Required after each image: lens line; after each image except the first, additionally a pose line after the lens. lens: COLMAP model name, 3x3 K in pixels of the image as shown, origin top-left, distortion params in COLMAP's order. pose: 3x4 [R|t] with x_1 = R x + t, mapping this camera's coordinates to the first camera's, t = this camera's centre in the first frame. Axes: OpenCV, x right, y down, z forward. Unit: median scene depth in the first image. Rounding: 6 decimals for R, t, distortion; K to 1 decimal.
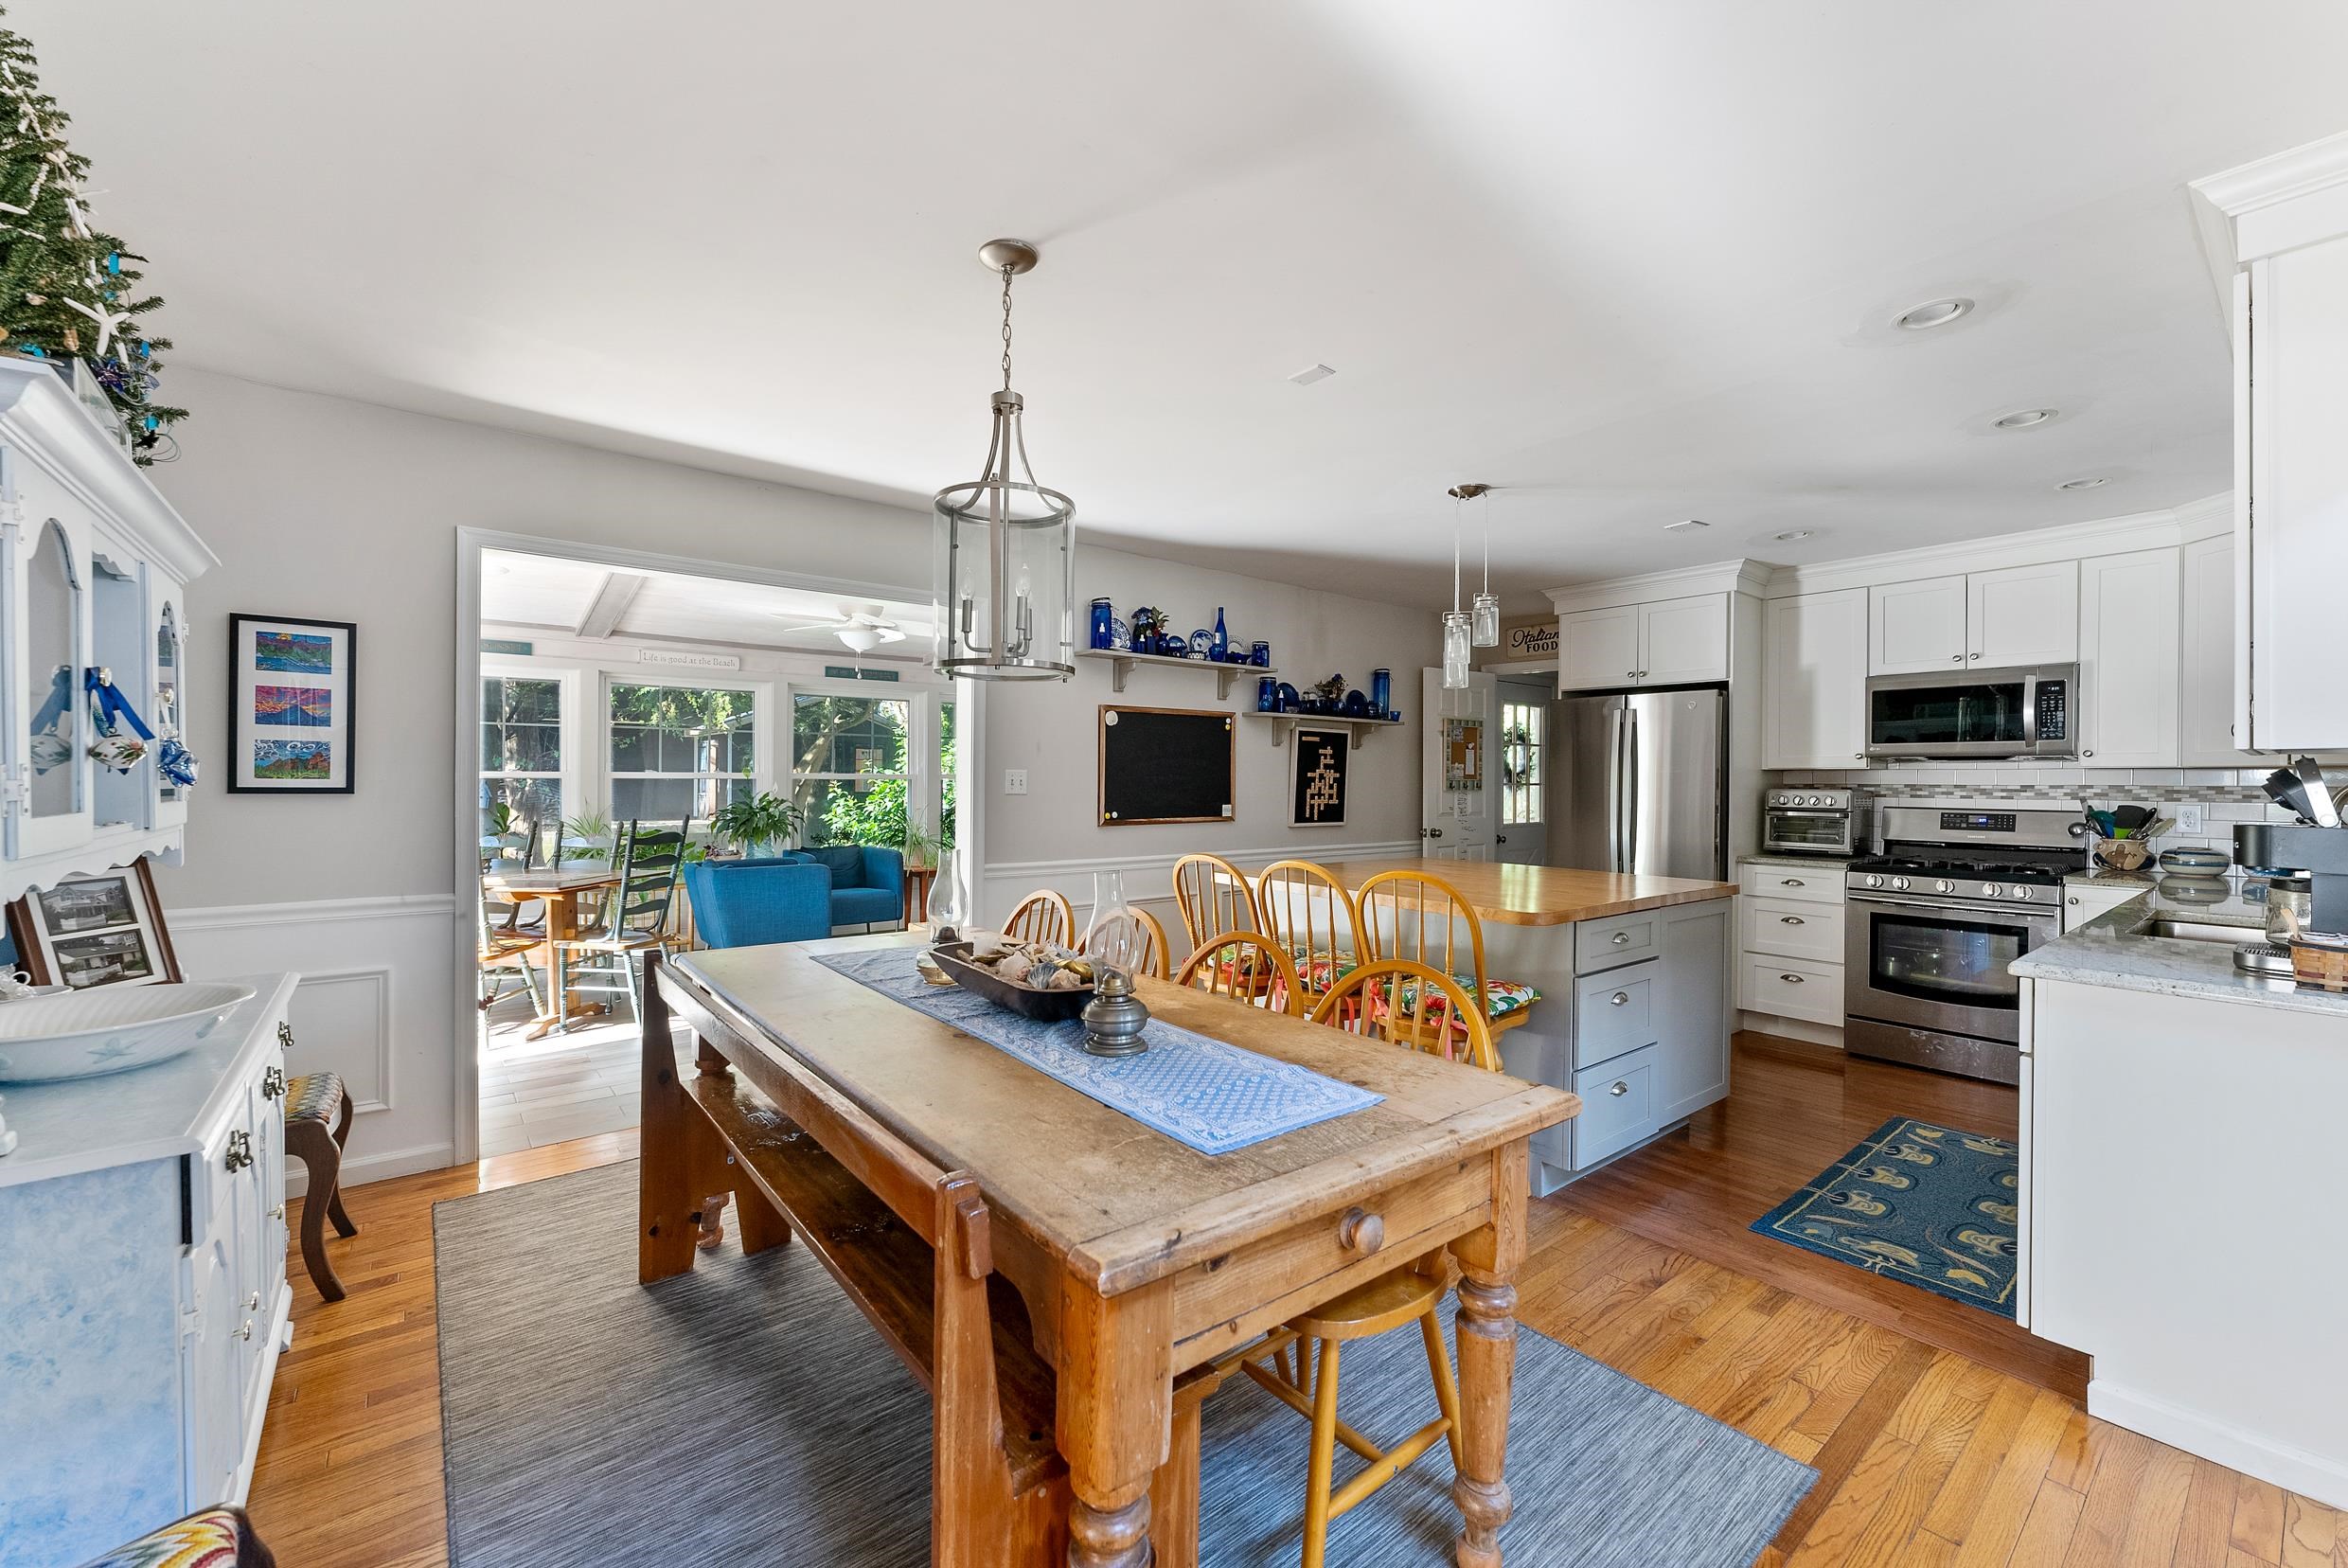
lens RADIAL K [[917.3, 0, 1181.8], [0, 917.3, 774.4], [0, 0, 1]] dist [0.001732, 0.000014]
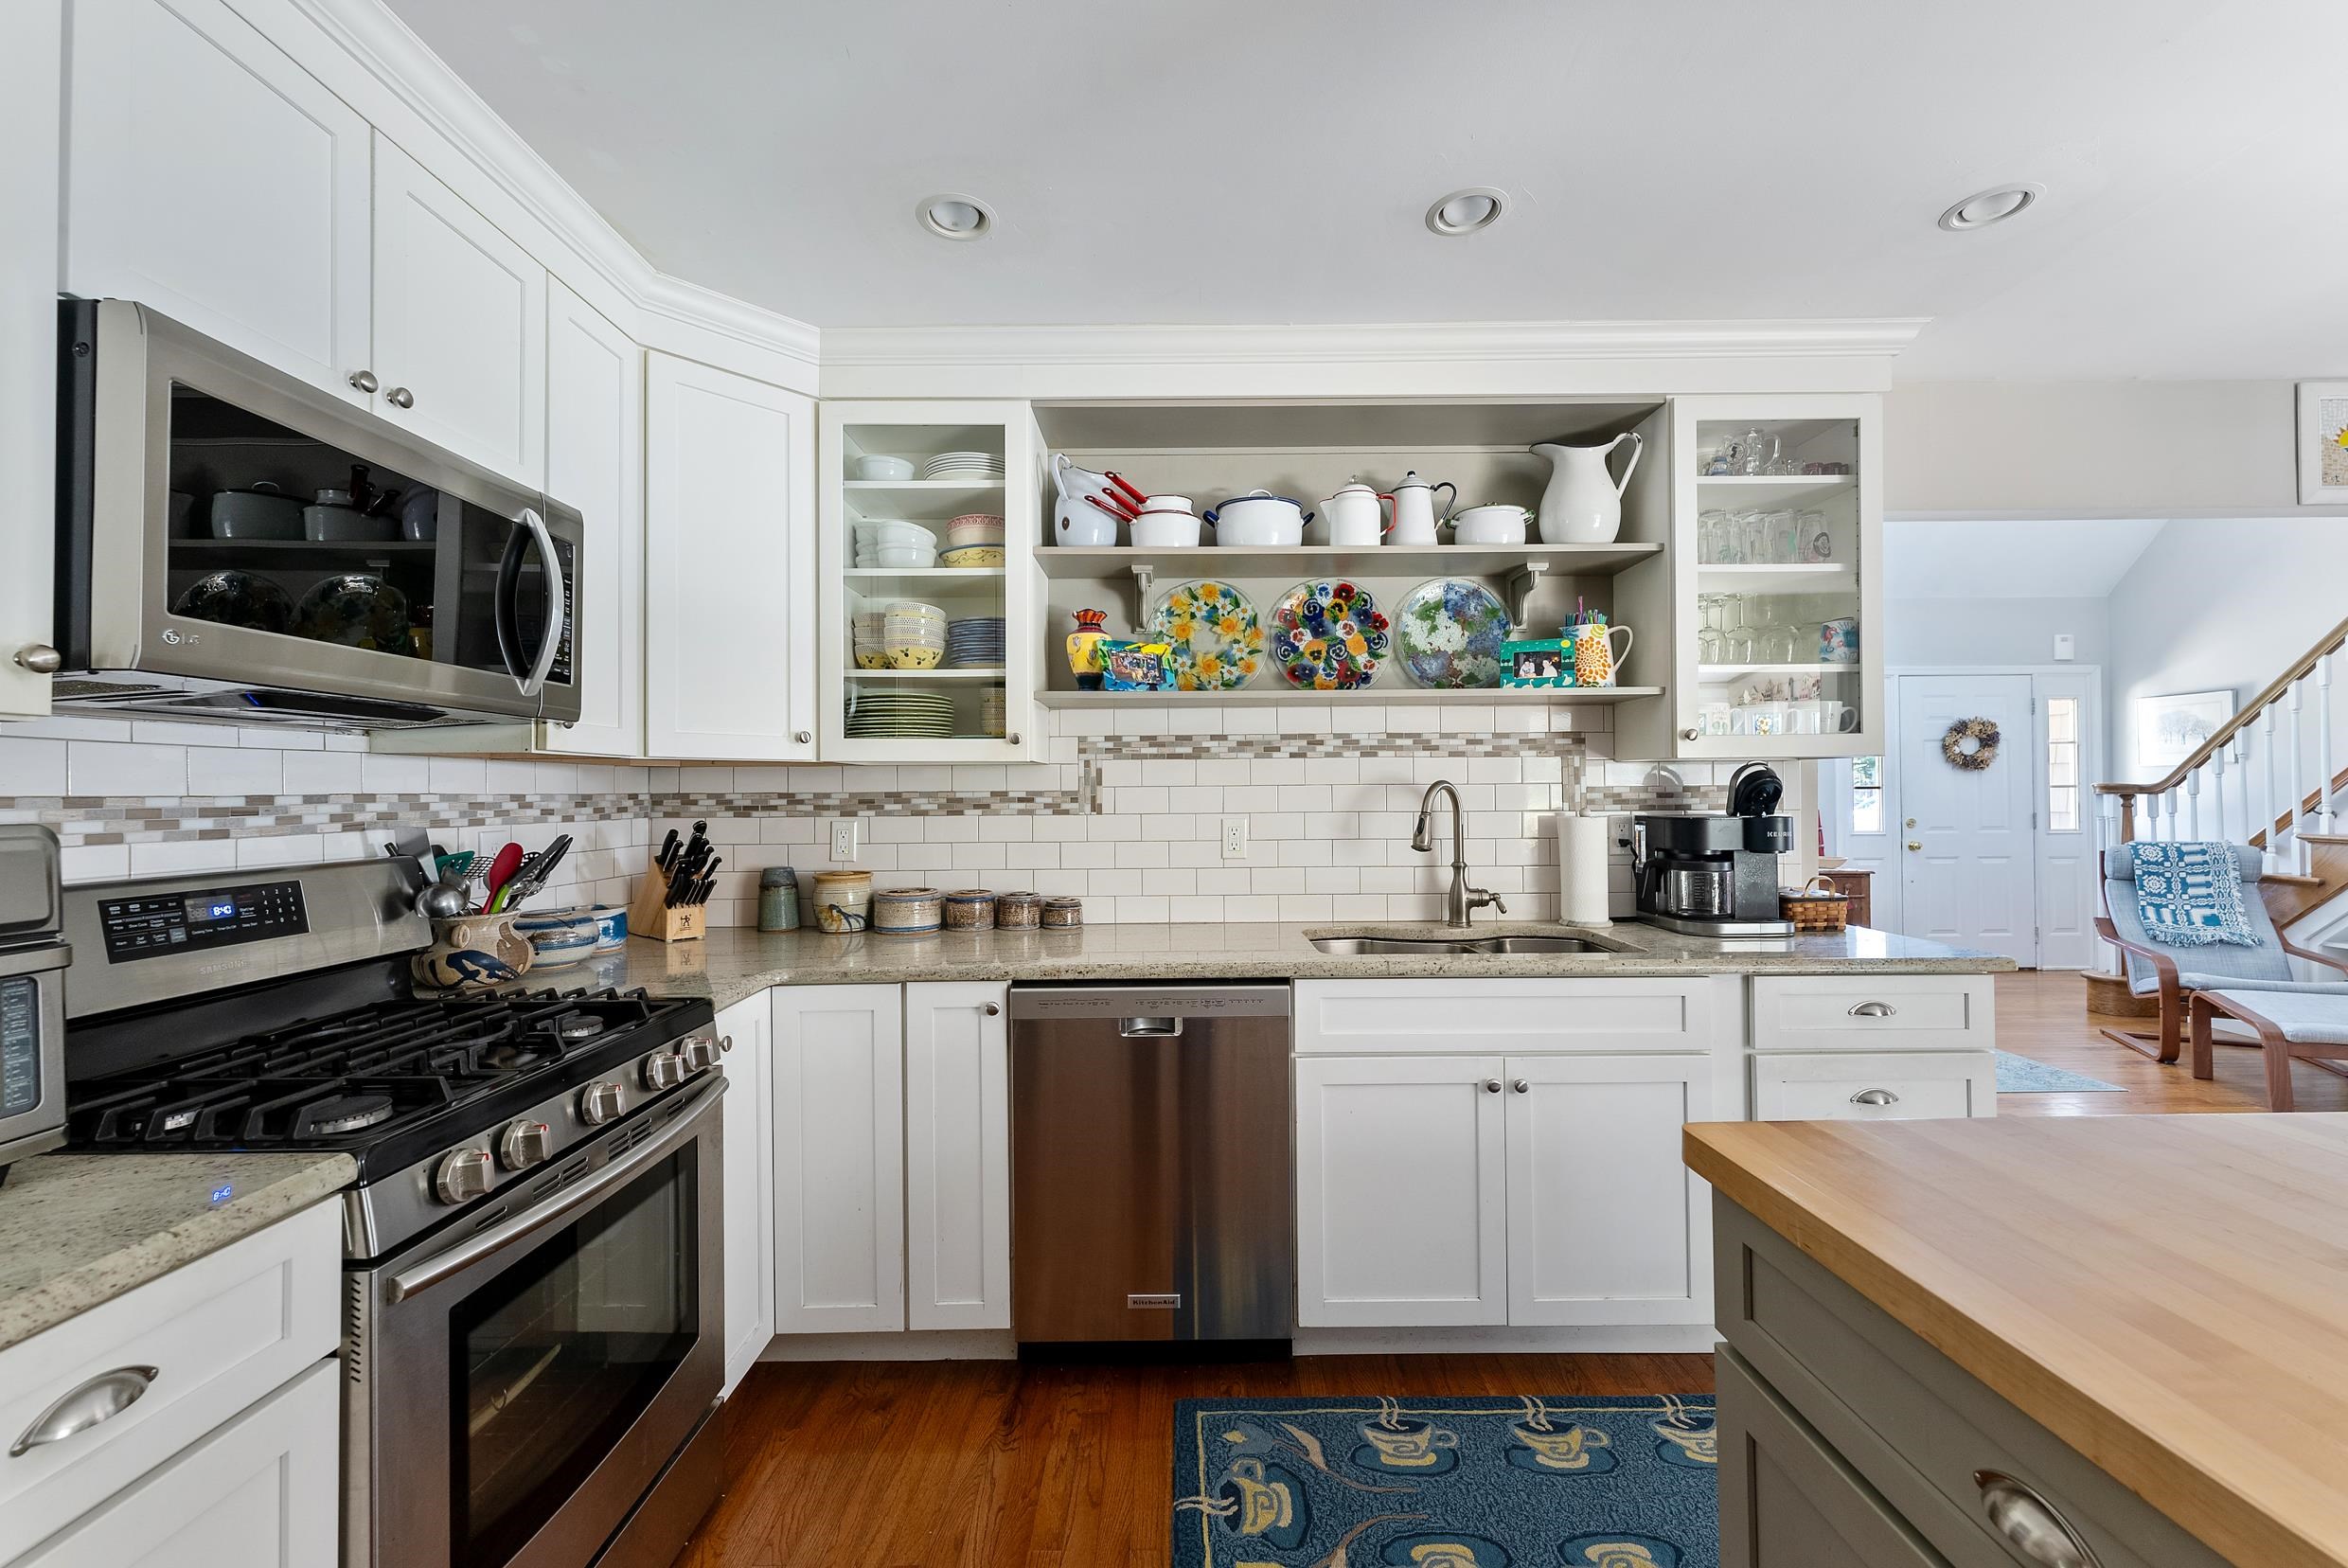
lens RADIAL K [[952.9, 0, 1163.2], [0, 952.9, 778.4], [0, 0, 1]] dist [0.001422, 0.000054]
pose [[-0.781443, 0.008284, 0.623921, 0.401144], [-0.001621, 0.999882, -0.015306, 0.009464], [-0.623974, -0.012972, -0.781337, 0.991990]]
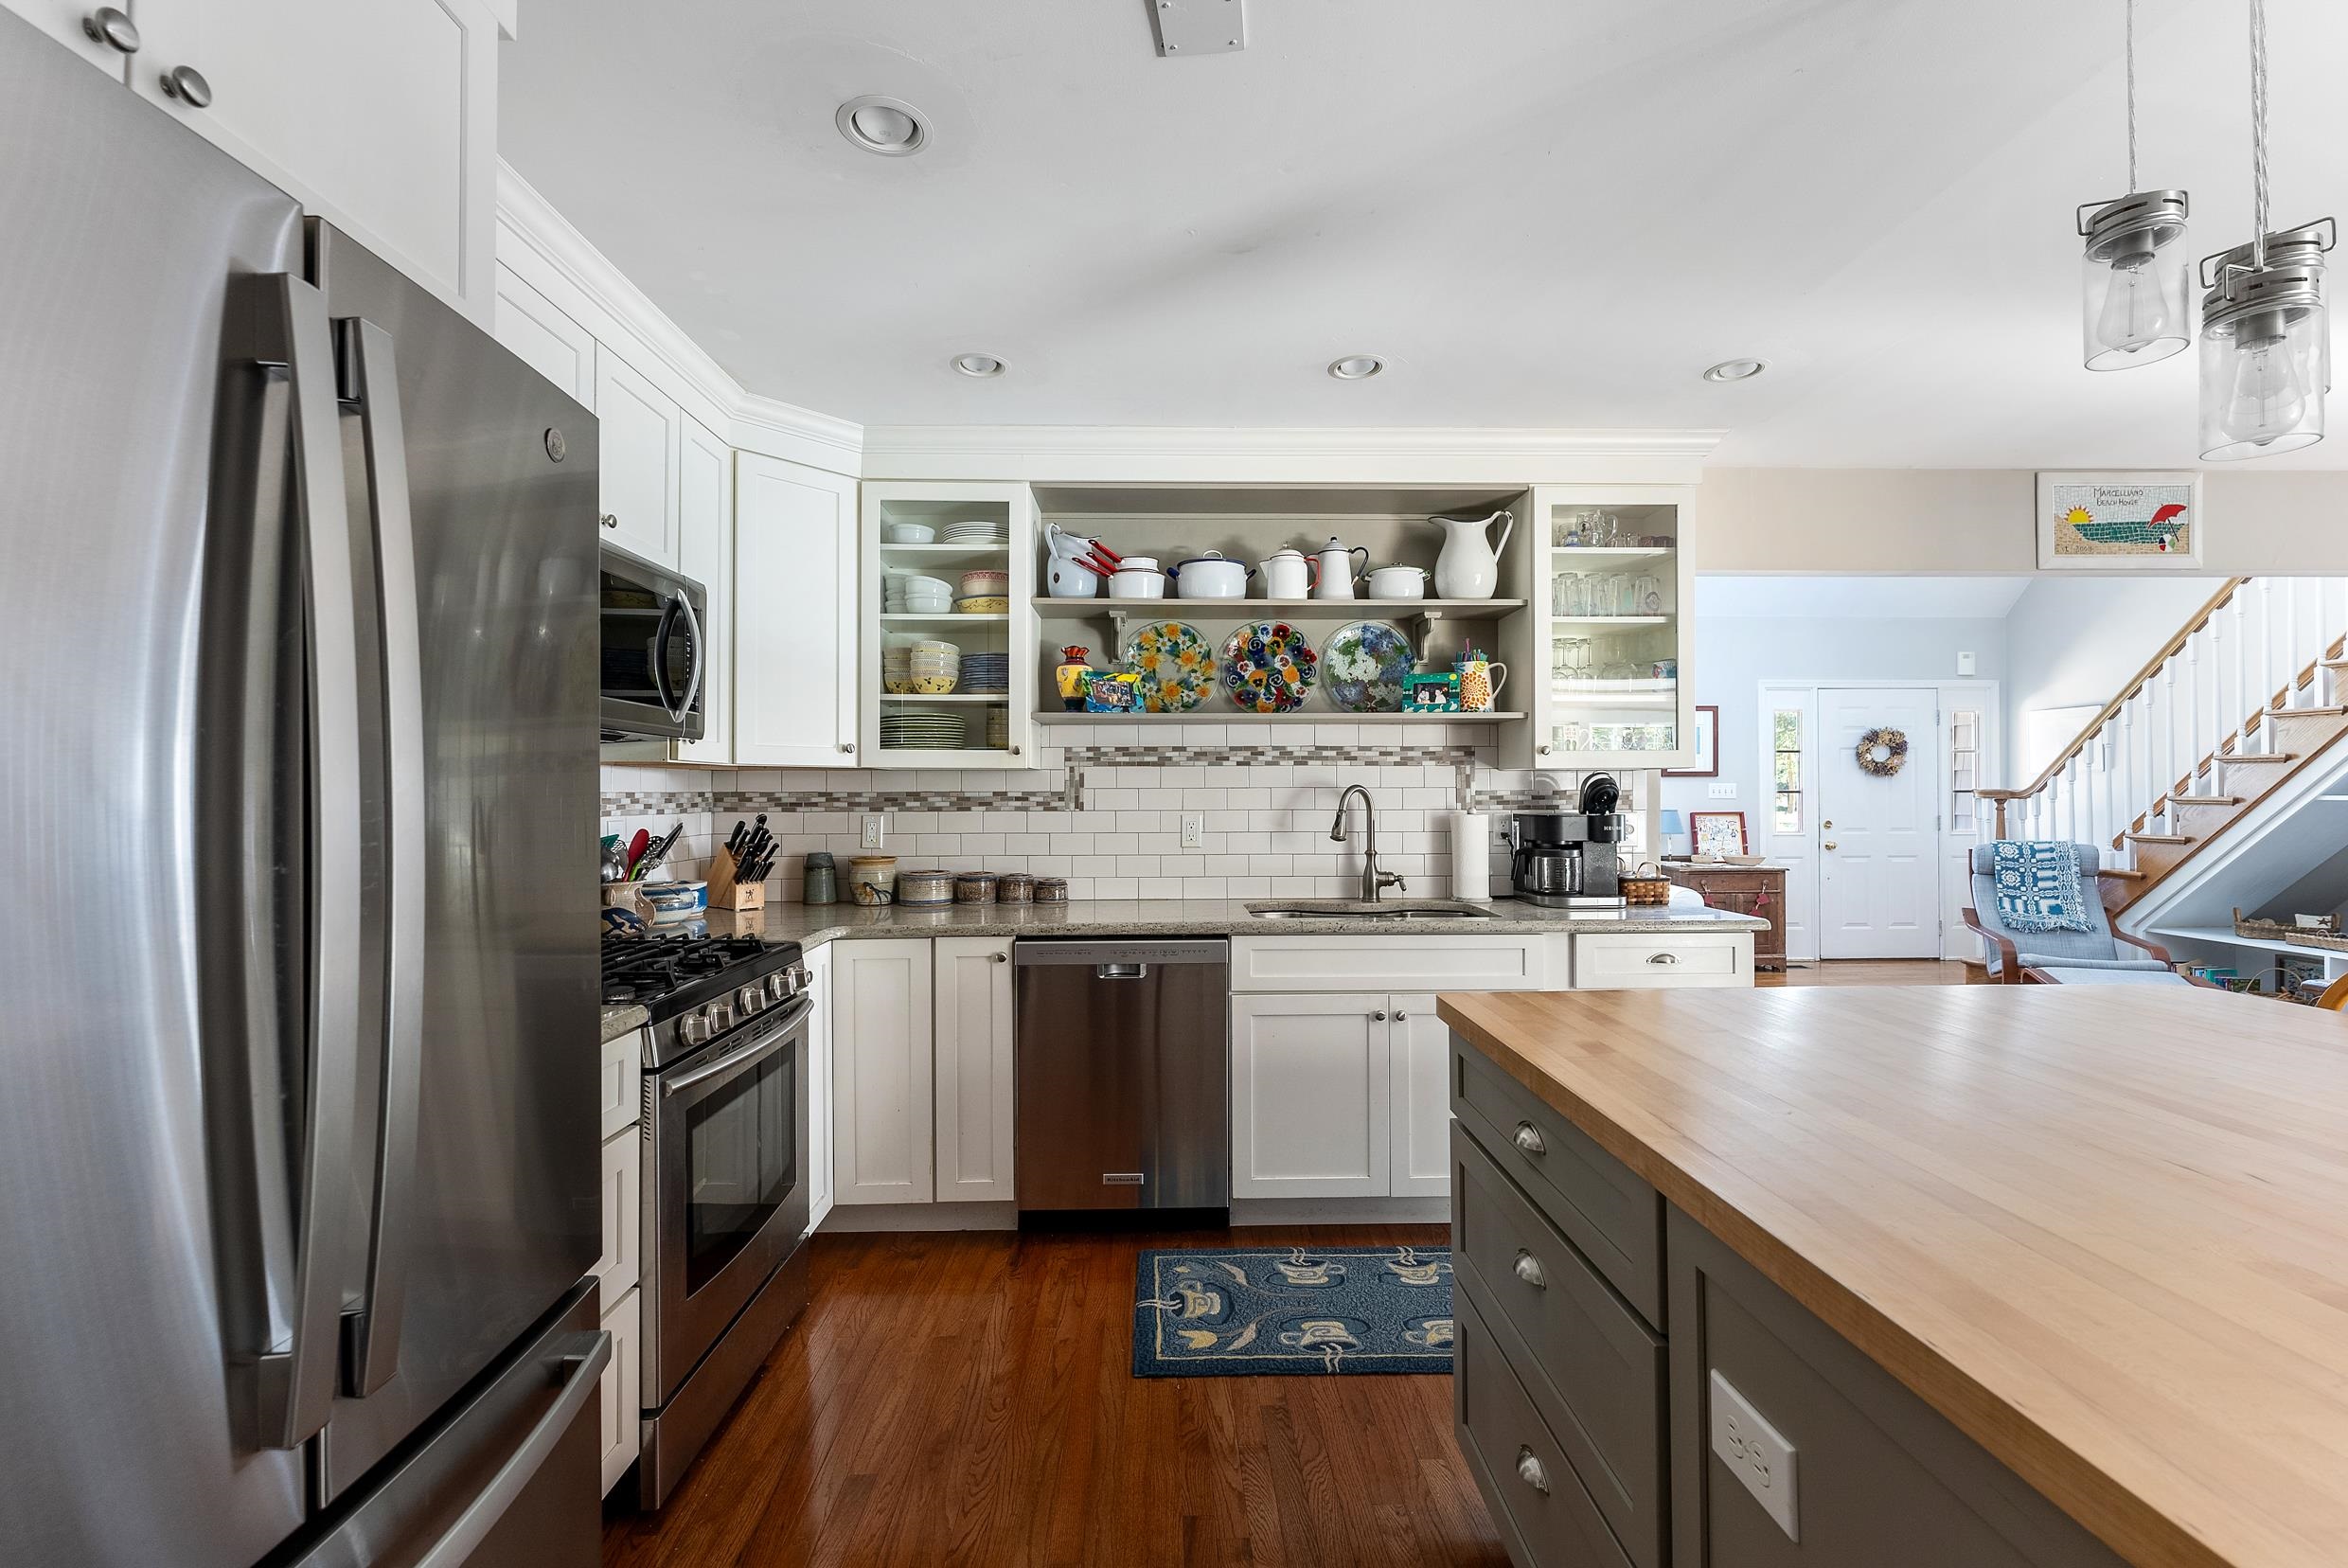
lens RADIAL K [[1009.2, 0, 1160.5], [0, 1009.2, 777.6], [0, 0, 1]] dist [-0.002661, -0.000441]
pose [[-0.793508, 0.004423, 0.608543, 0.290168], [-0.006431, 0.999857, -0.015652, 0.009127], [-0.608525, -0.016334, -0.793366, 1.122823]]
